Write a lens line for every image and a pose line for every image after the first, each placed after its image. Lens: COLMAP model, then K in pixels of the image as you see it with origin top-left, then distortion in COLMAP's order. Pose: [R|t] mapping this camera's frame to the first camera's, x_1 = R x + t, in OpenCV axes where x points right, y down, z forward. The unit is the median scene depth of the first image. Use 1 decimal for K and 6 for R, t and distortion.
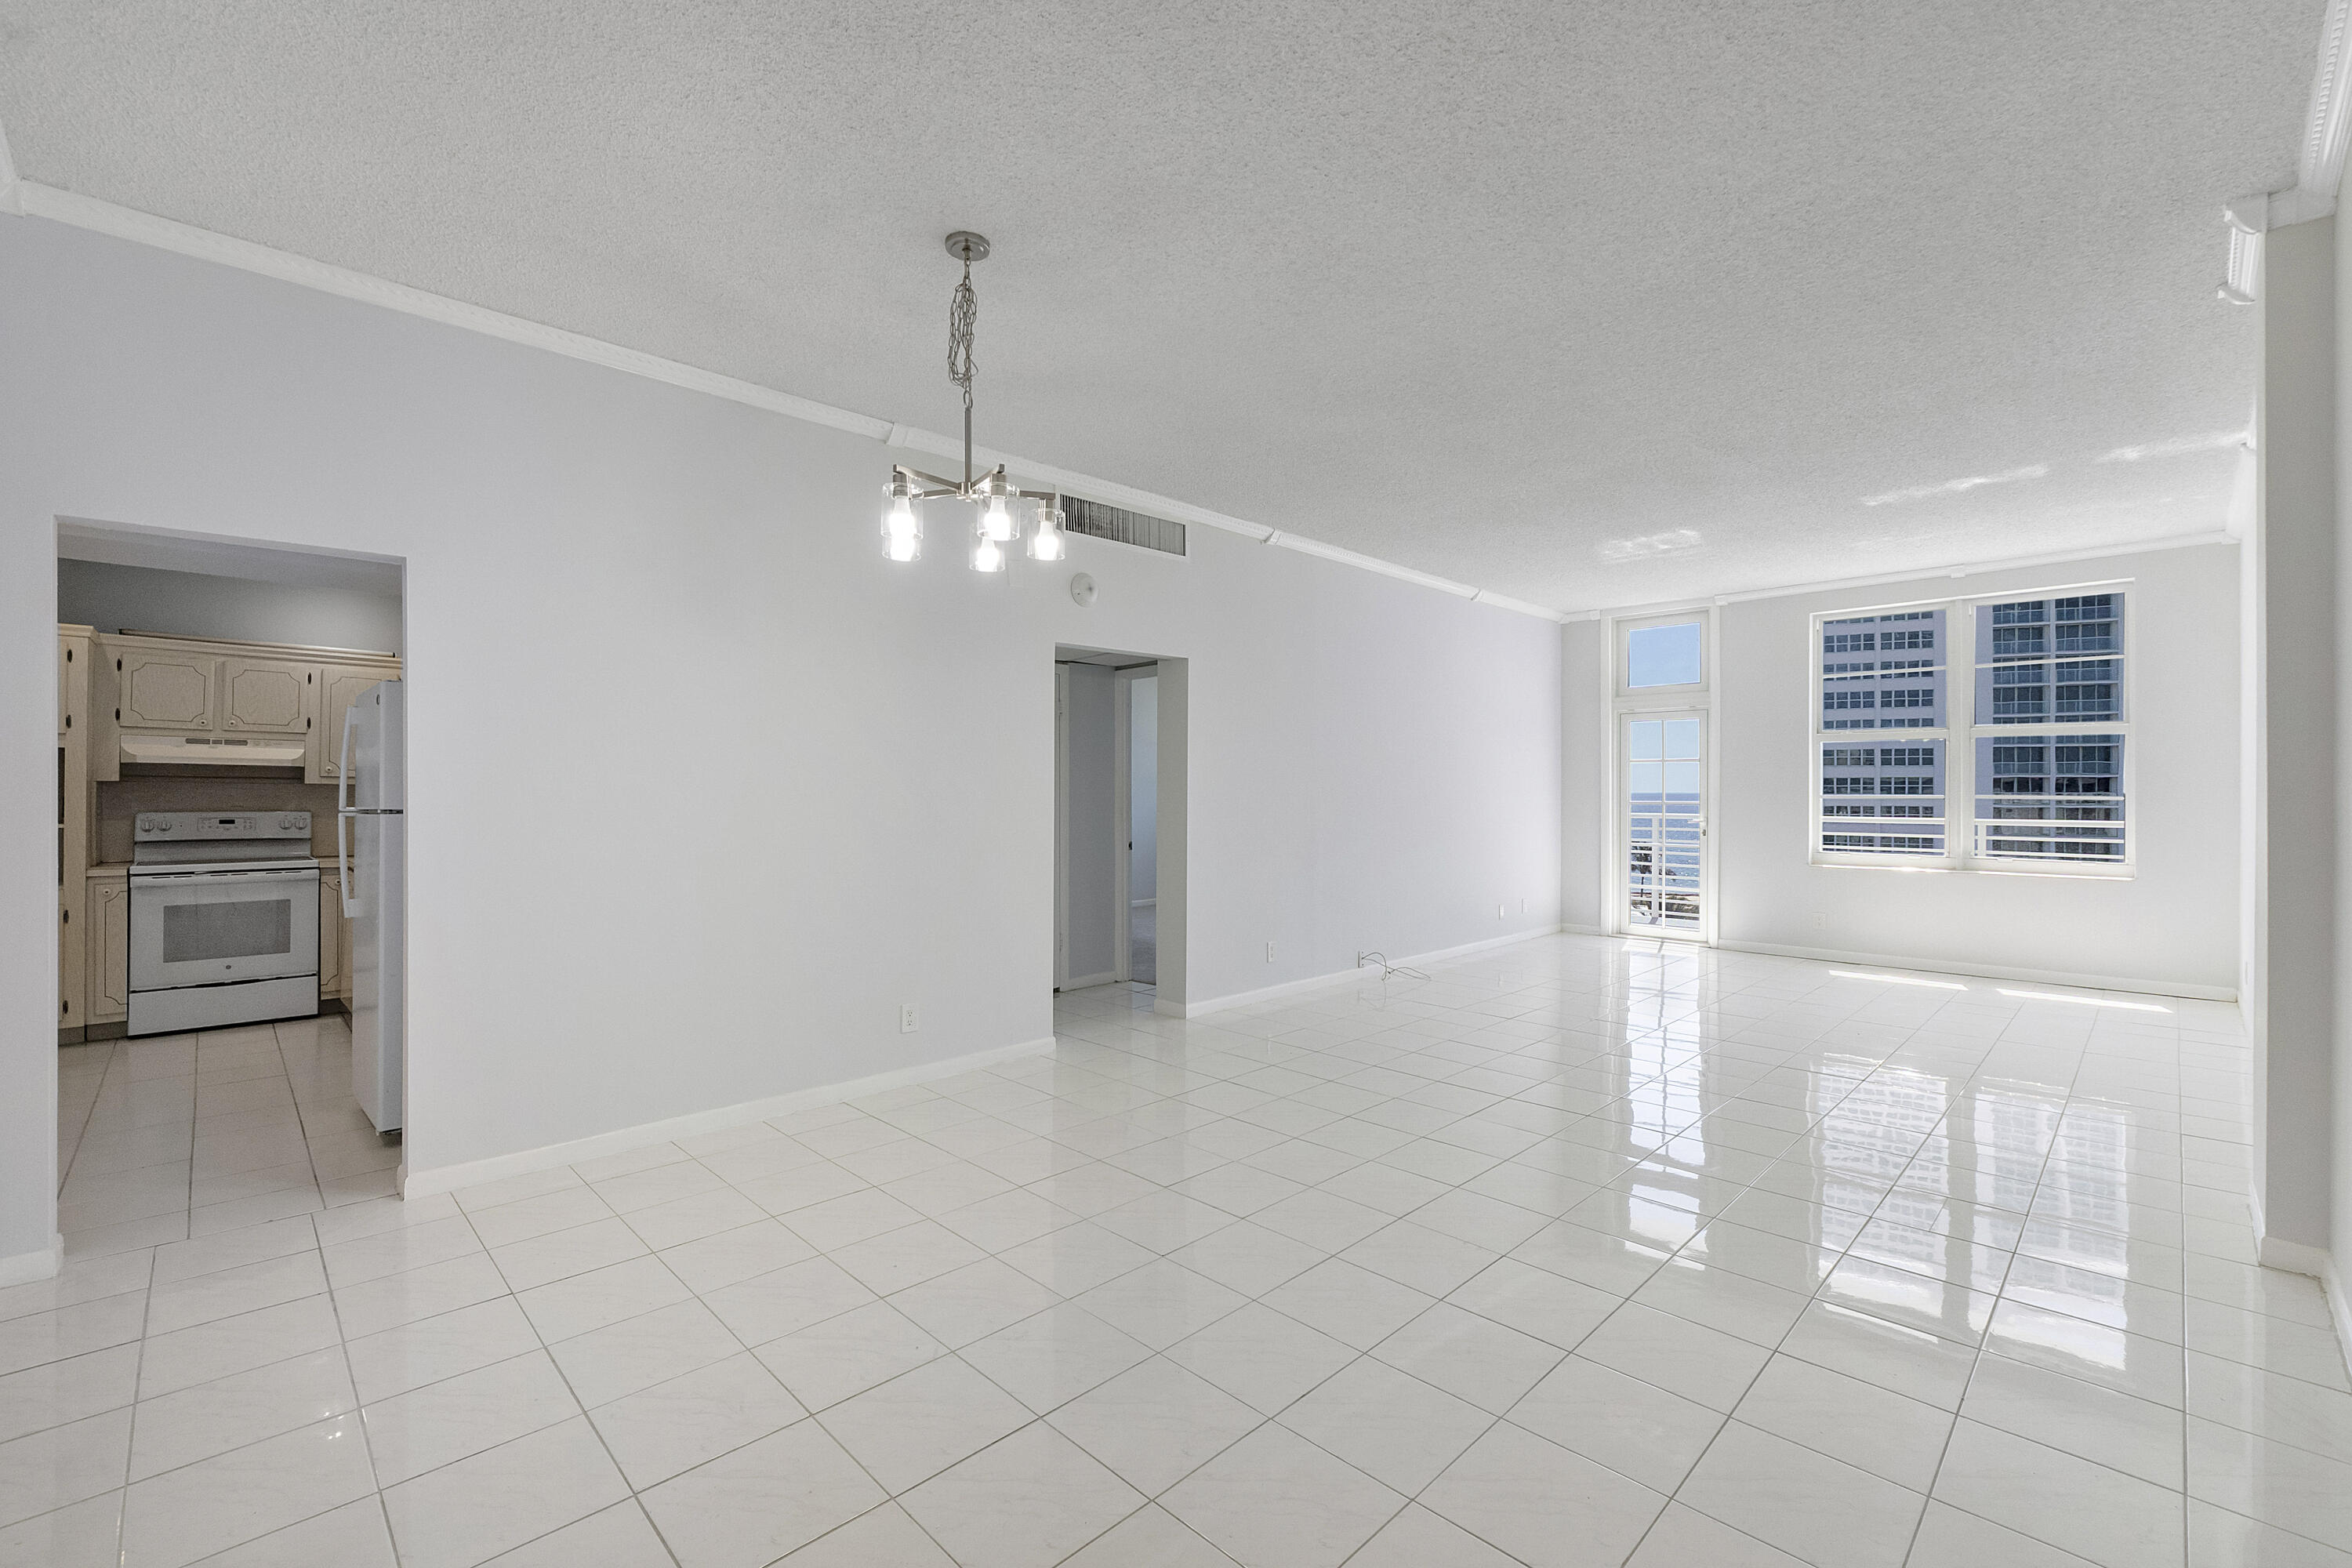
lens RADIAL K [[997.2, 0, 1179.6], [0, 997.2, 784.2], [0, 0, 1]] dist [-0.003800, -0.000404]
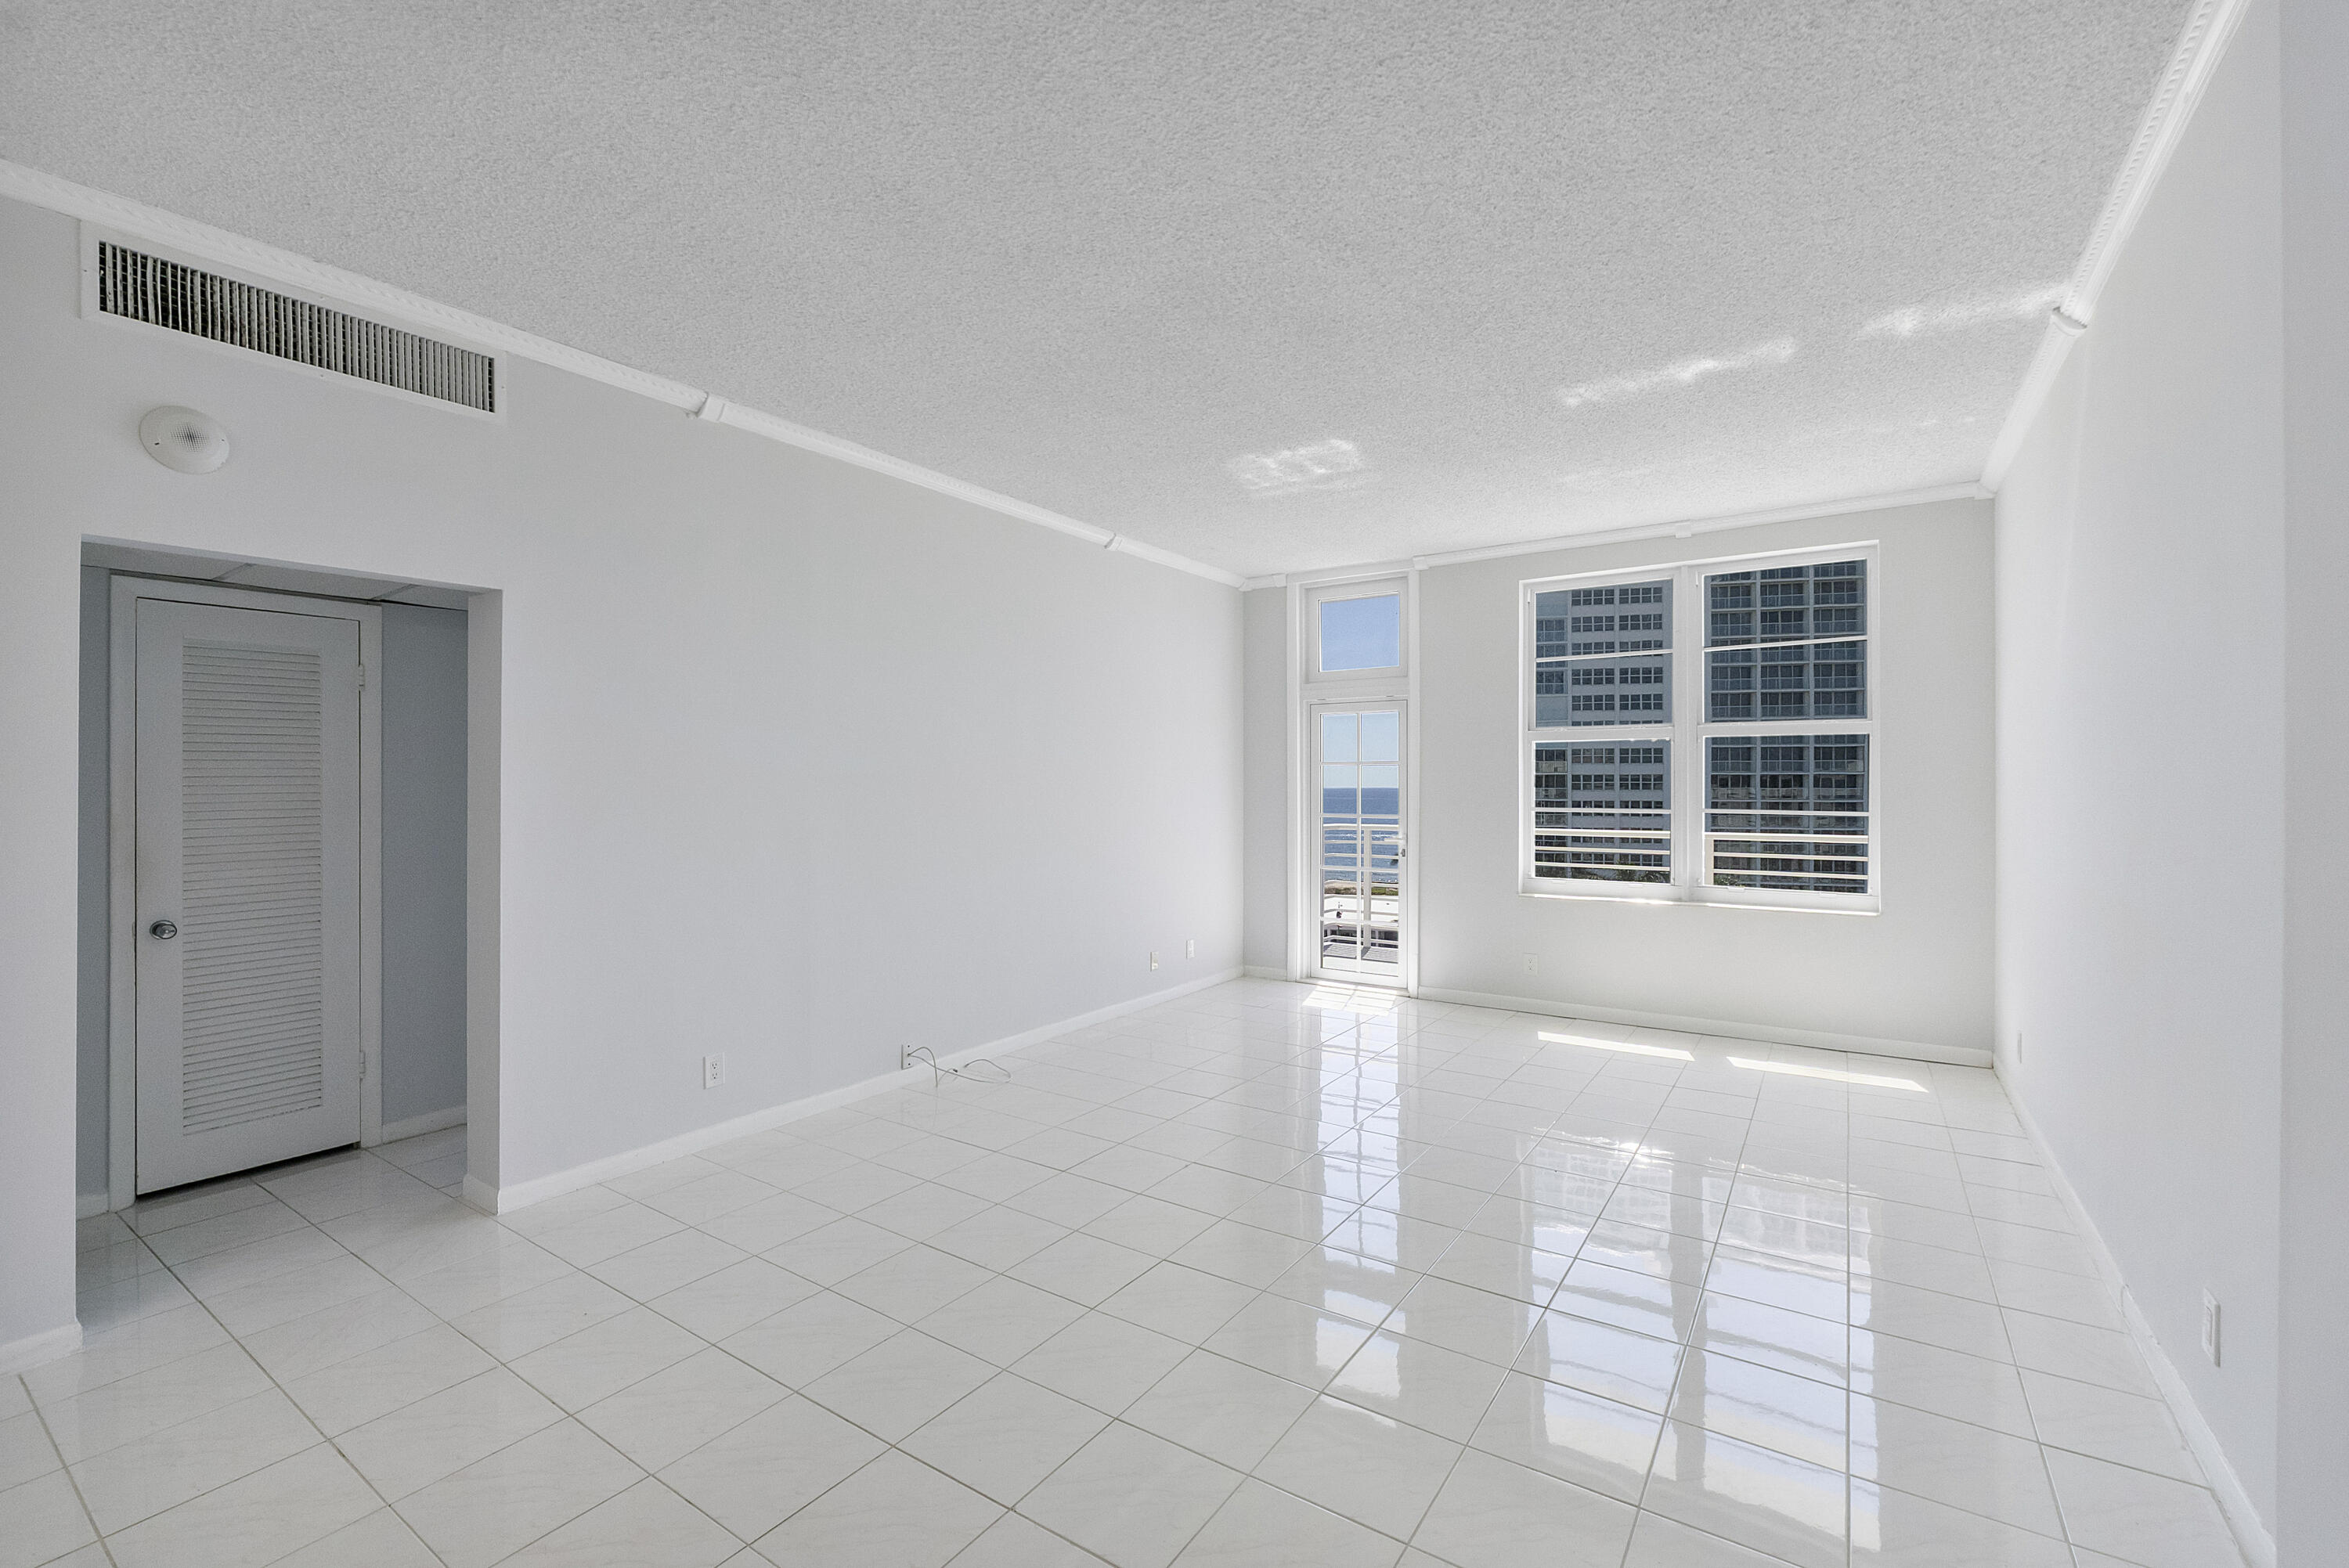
lens RADIAL K [[995.8, 0, 1173.1], [0, 995.8, 771.8], [0, 0, 1]] dist [-0.003800, -0.000404]
pose [[0.982008, 0.001190, 0.188835, 0.212563], [0.000236, 0.999972, -0.007529, -0.012143], [-0.188839, 0.007438, 0.981980, 0.271514]]
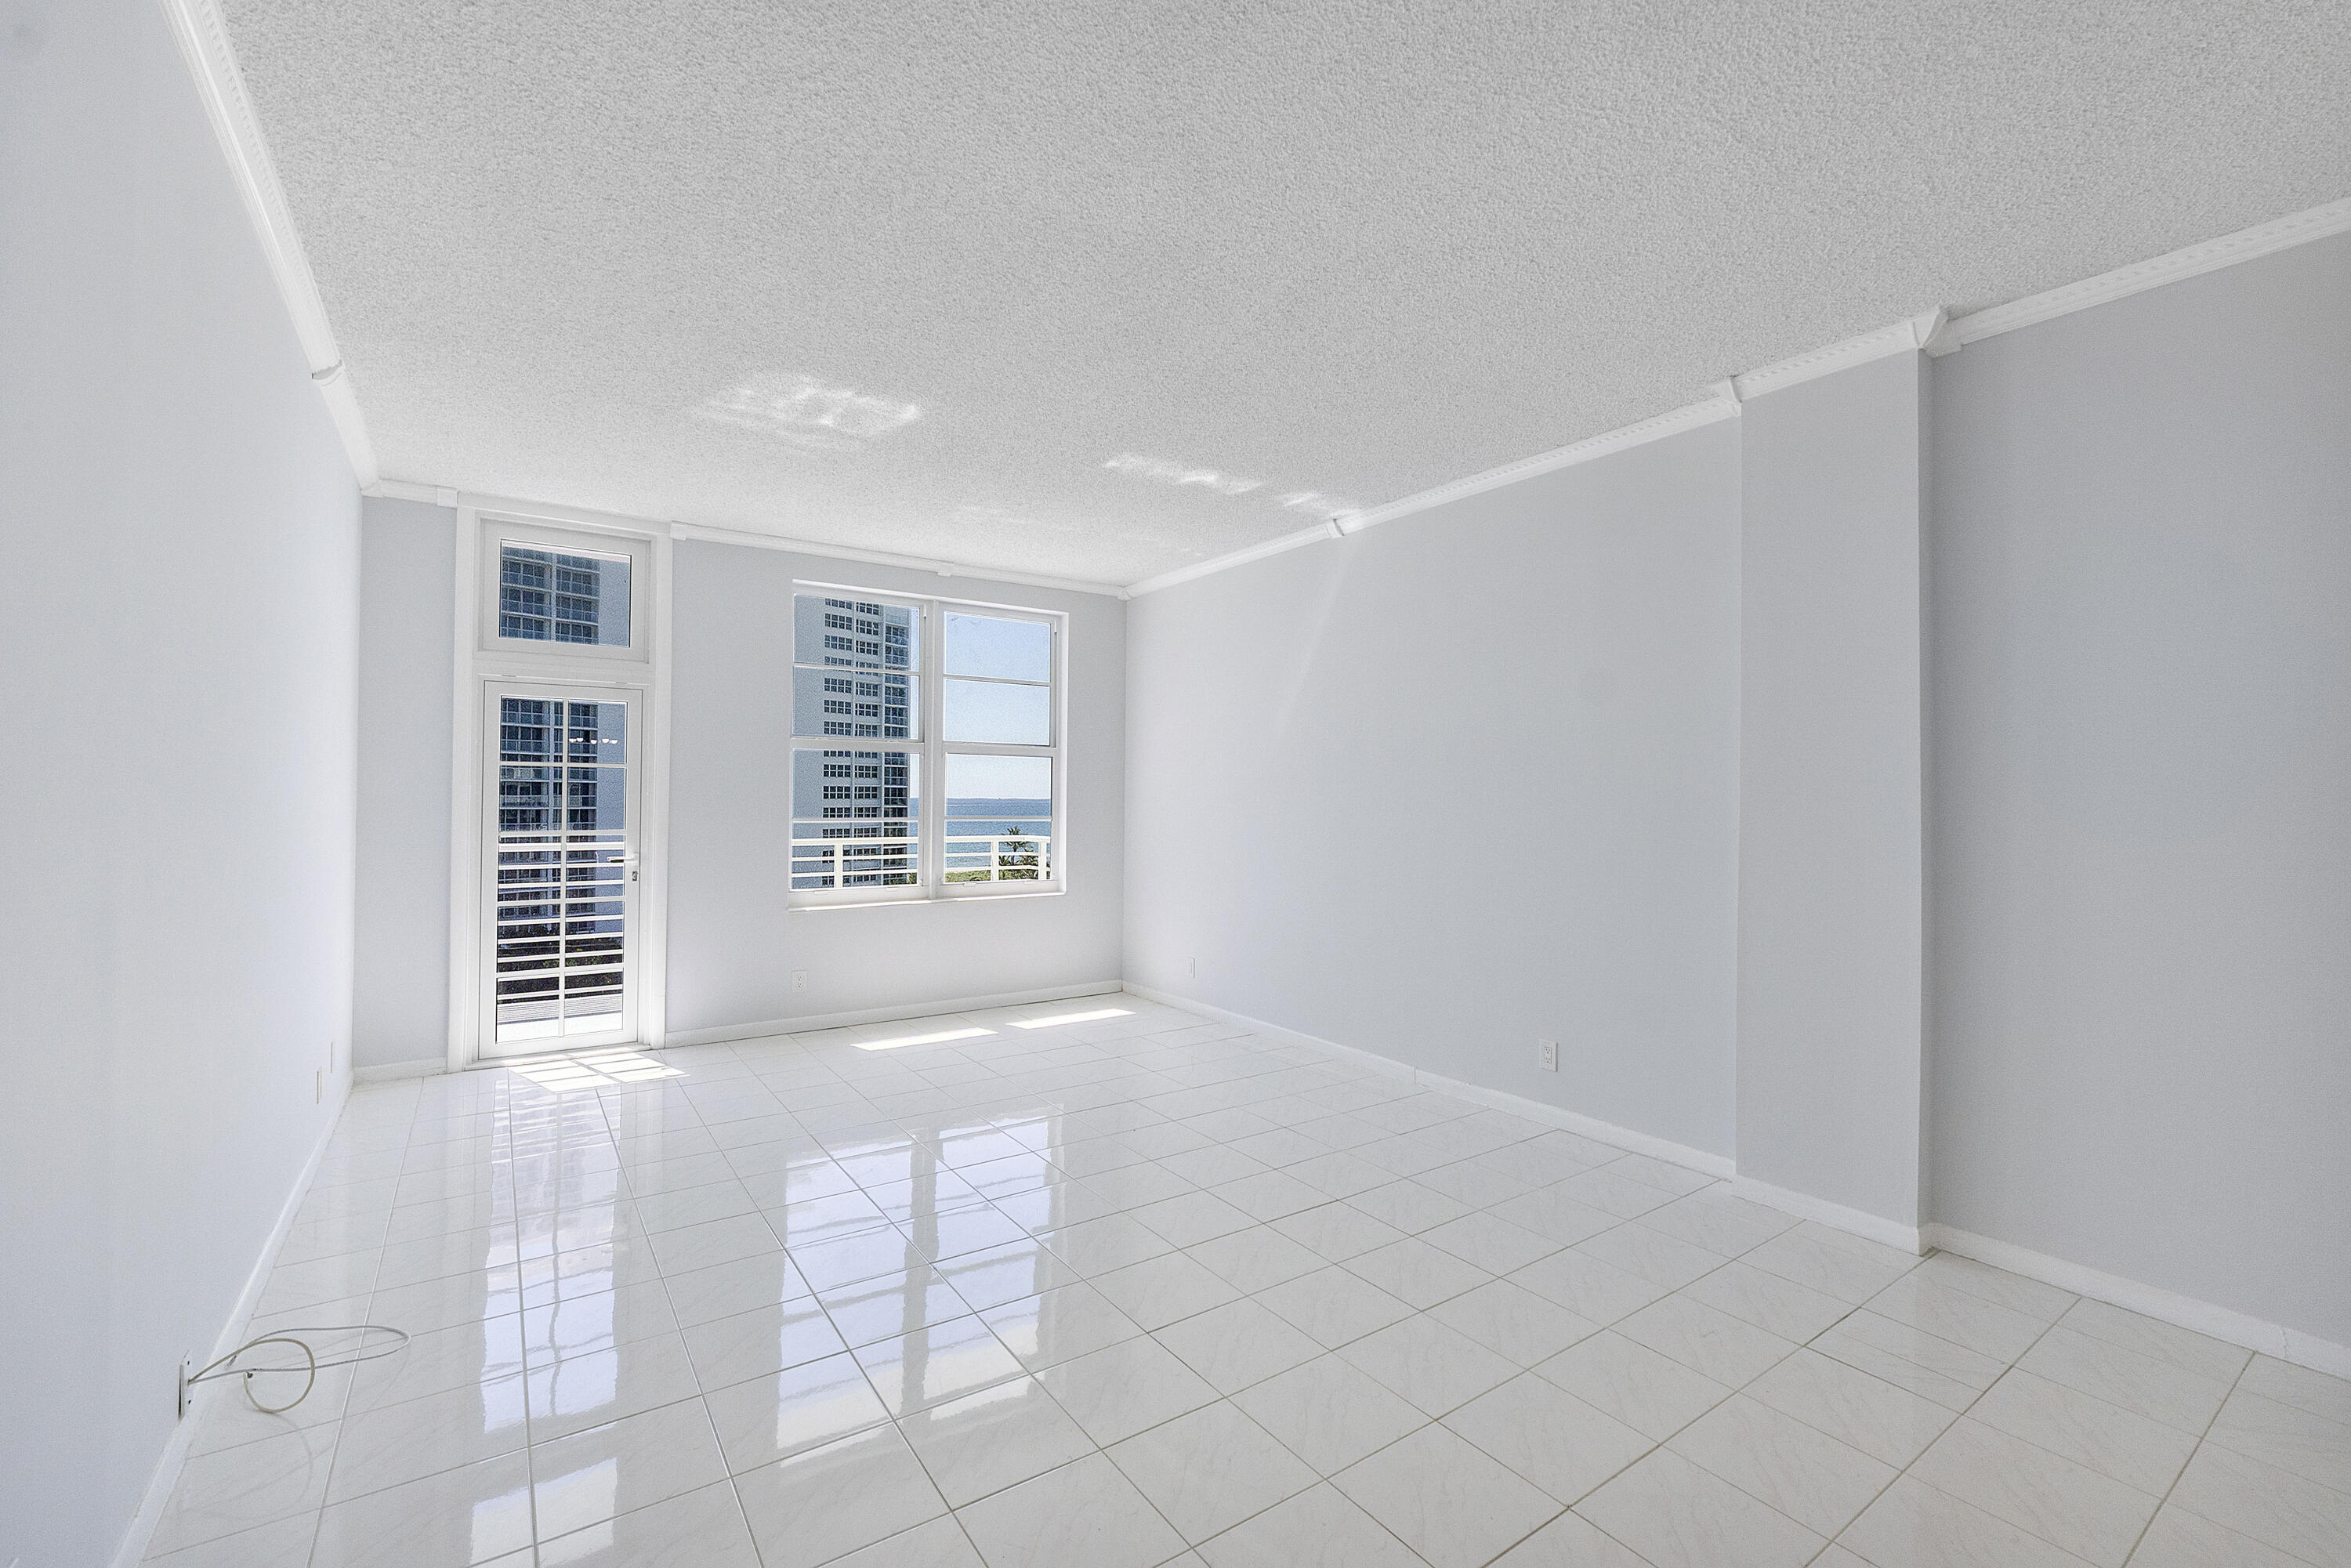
lens RADIAL K [[996.7, 0, 1151.4], [0, 996.7, 791.2], [0, 0, 1]] dist [-0.003800, -0.000404]
pose [[0.184705, 0.005430, 0.982779, -0.063906], [-0.012264, 0.999920, -0.003220, -0.010829], [-0.982718, -0.011458, 0.184756, 0.598926]]
